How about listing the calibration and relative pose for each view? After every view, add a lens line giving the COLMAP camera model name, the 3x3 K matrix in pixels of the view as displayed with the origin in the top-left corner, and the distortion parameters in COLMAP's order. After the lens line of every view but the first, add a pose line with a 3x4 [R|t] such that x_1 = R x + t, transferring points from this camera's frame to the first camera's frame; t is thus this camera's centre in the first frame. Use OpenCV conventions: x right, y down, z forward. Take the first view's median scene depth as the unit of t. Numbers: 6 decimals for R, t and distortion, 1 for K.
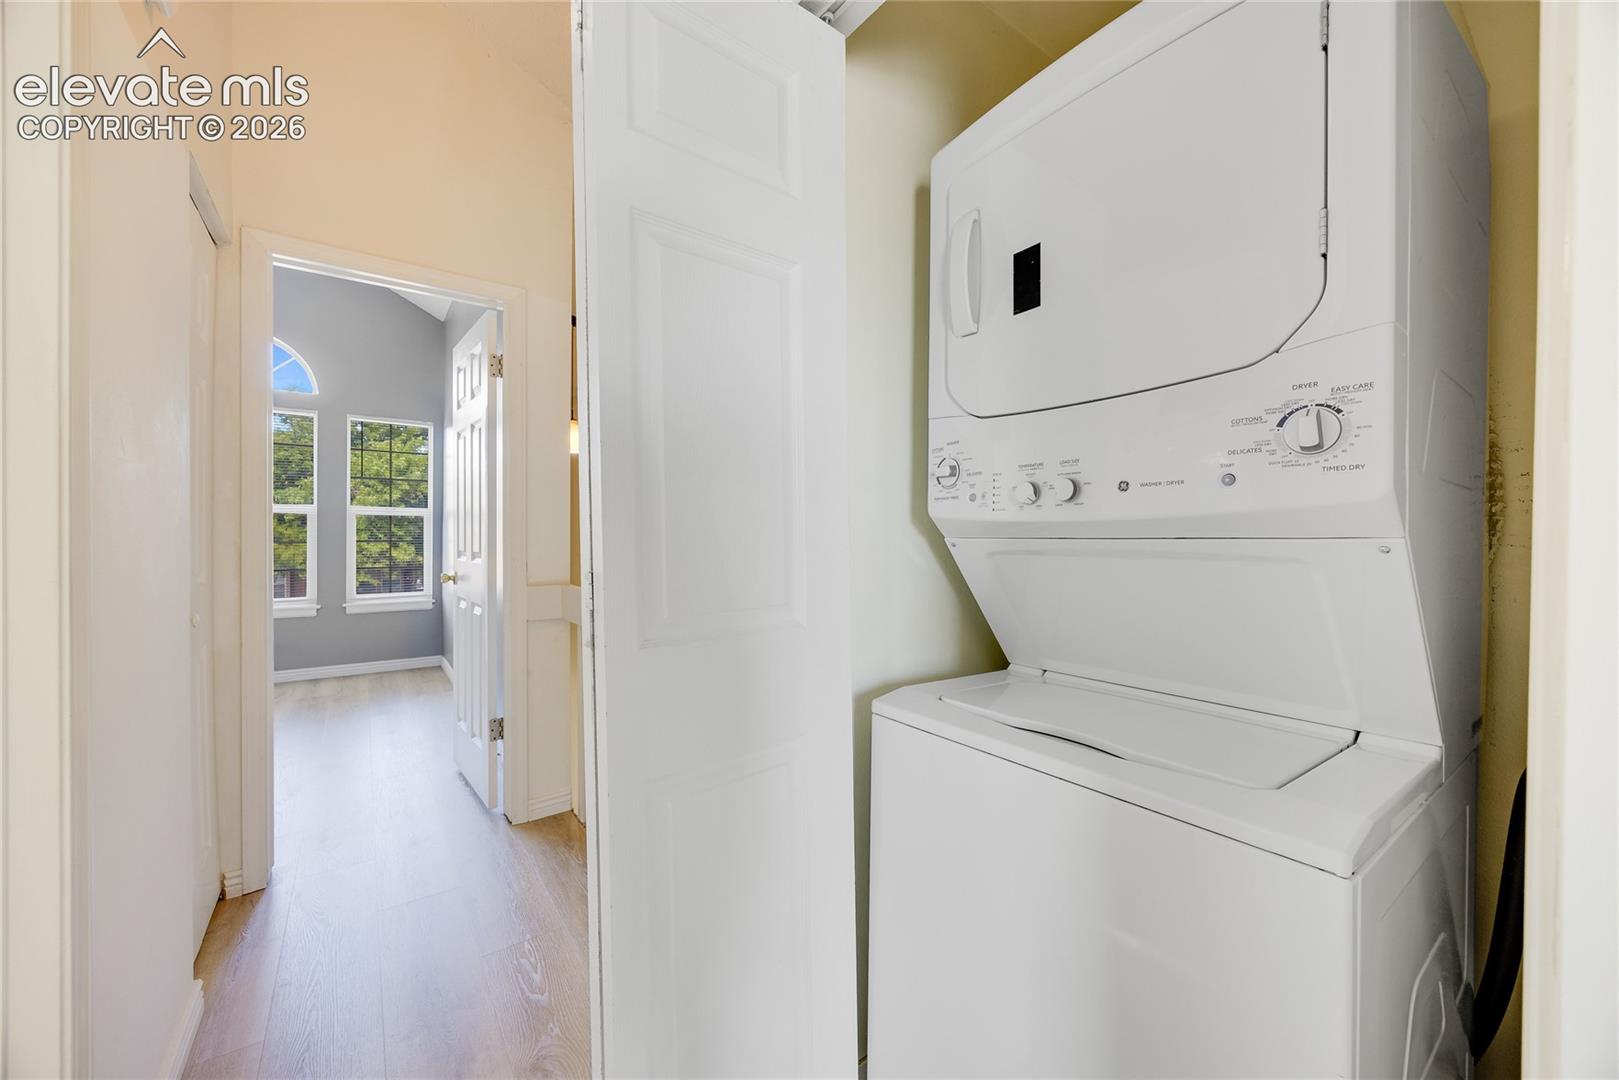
lens RADIAL K [[621.2, 0, 812.2], [0, 621.2, 537.5], [0, 0, 1]] dist [-0.005007, 0.000211]
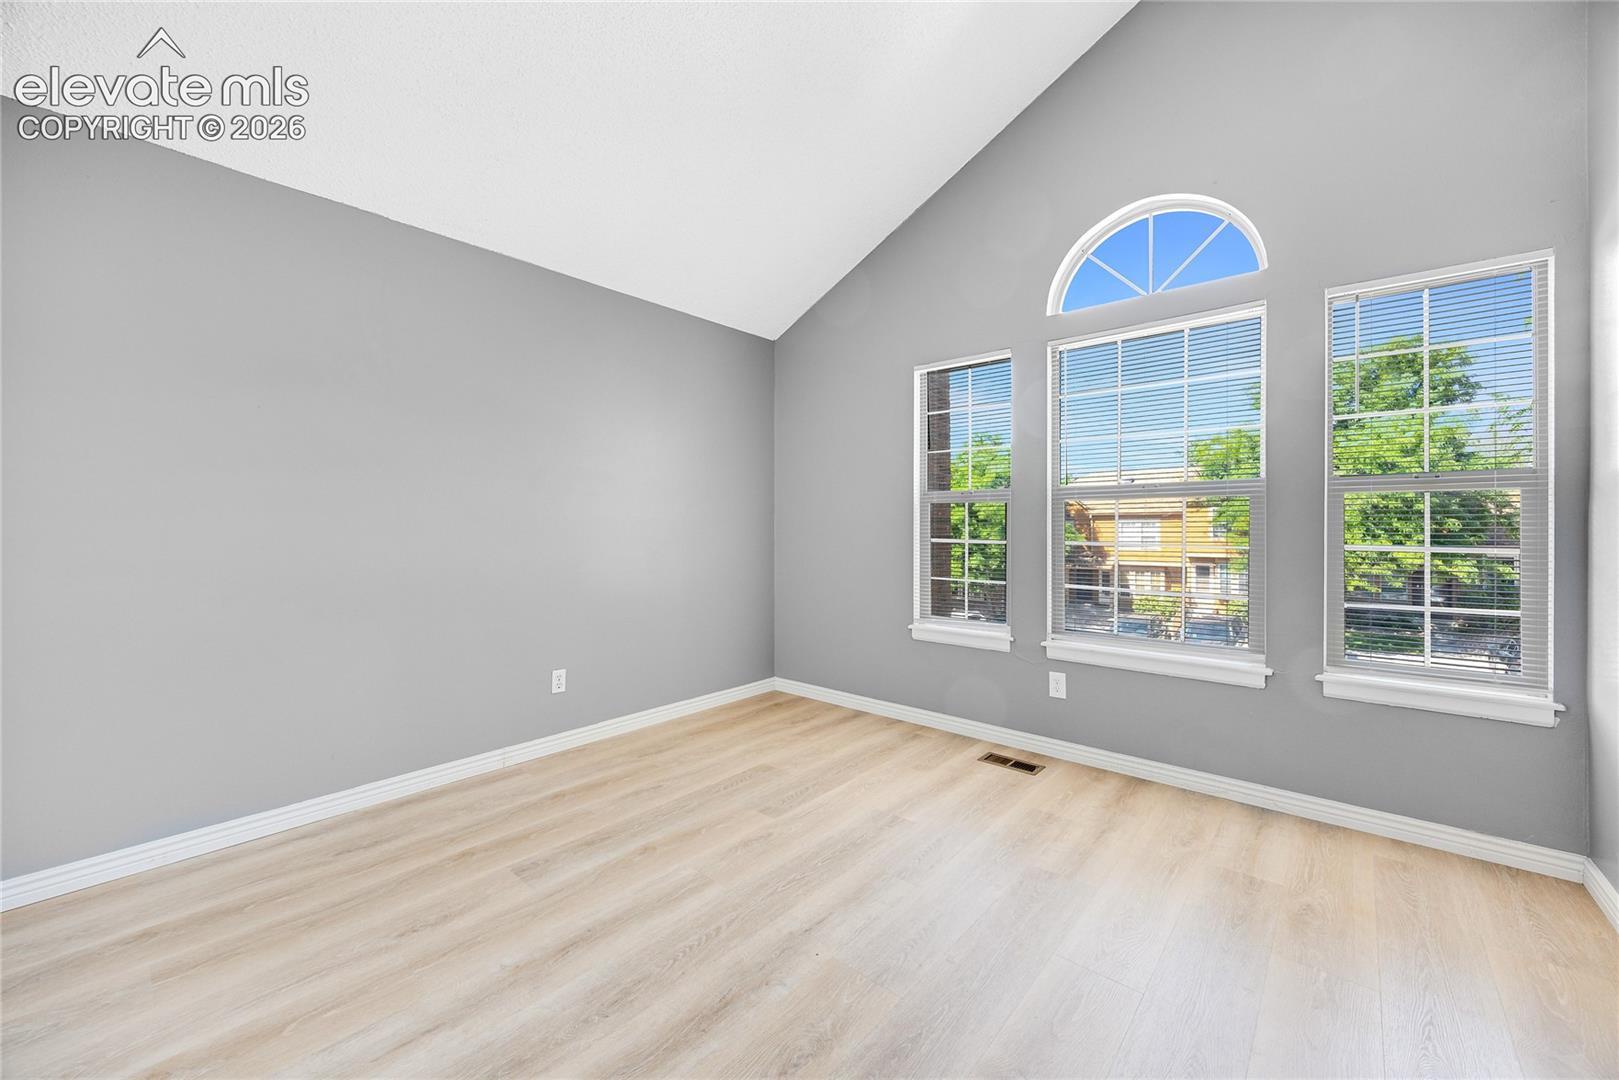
lens RADIAL K [[621.2, 0, 812.2], [0, 621.2, 537.5], [0, 0, 1]] dist [-0.005007, 0.000211]
pose [[0.220545, 0.001017, -0.975376, -0.330160], [0.003910, 0.999990, 0.001927, -0.005149], [0.975369, -0.004239, 0.220539, 0.451087]]
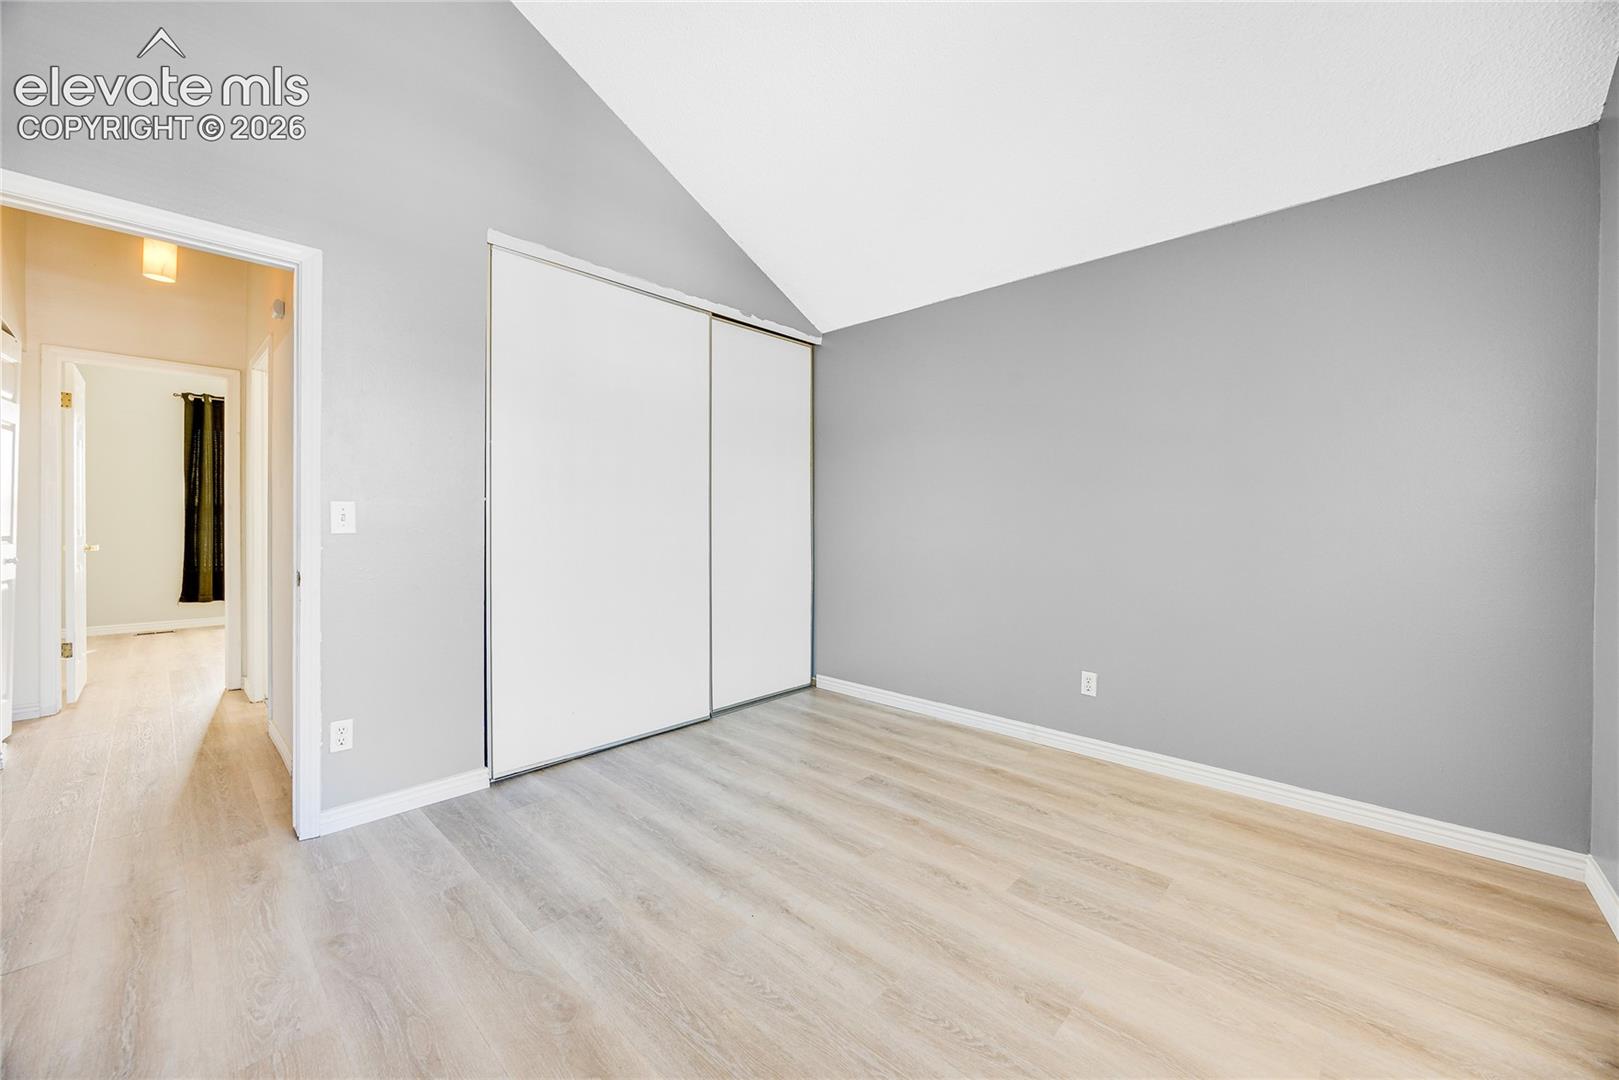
lens RADIAL K [[621.2, 0, 812.2], [0, 621.2, 537.5], [0, 0, 1]] dist [-0.005007, 0.000211]
pose [[-0.983665, -0.017905, -0.179118, -0.599193], [-0.022895, 0.999404, 0.025829, -0.011764], [0.178549, 0.029508, -0.983488, 0.853098]]
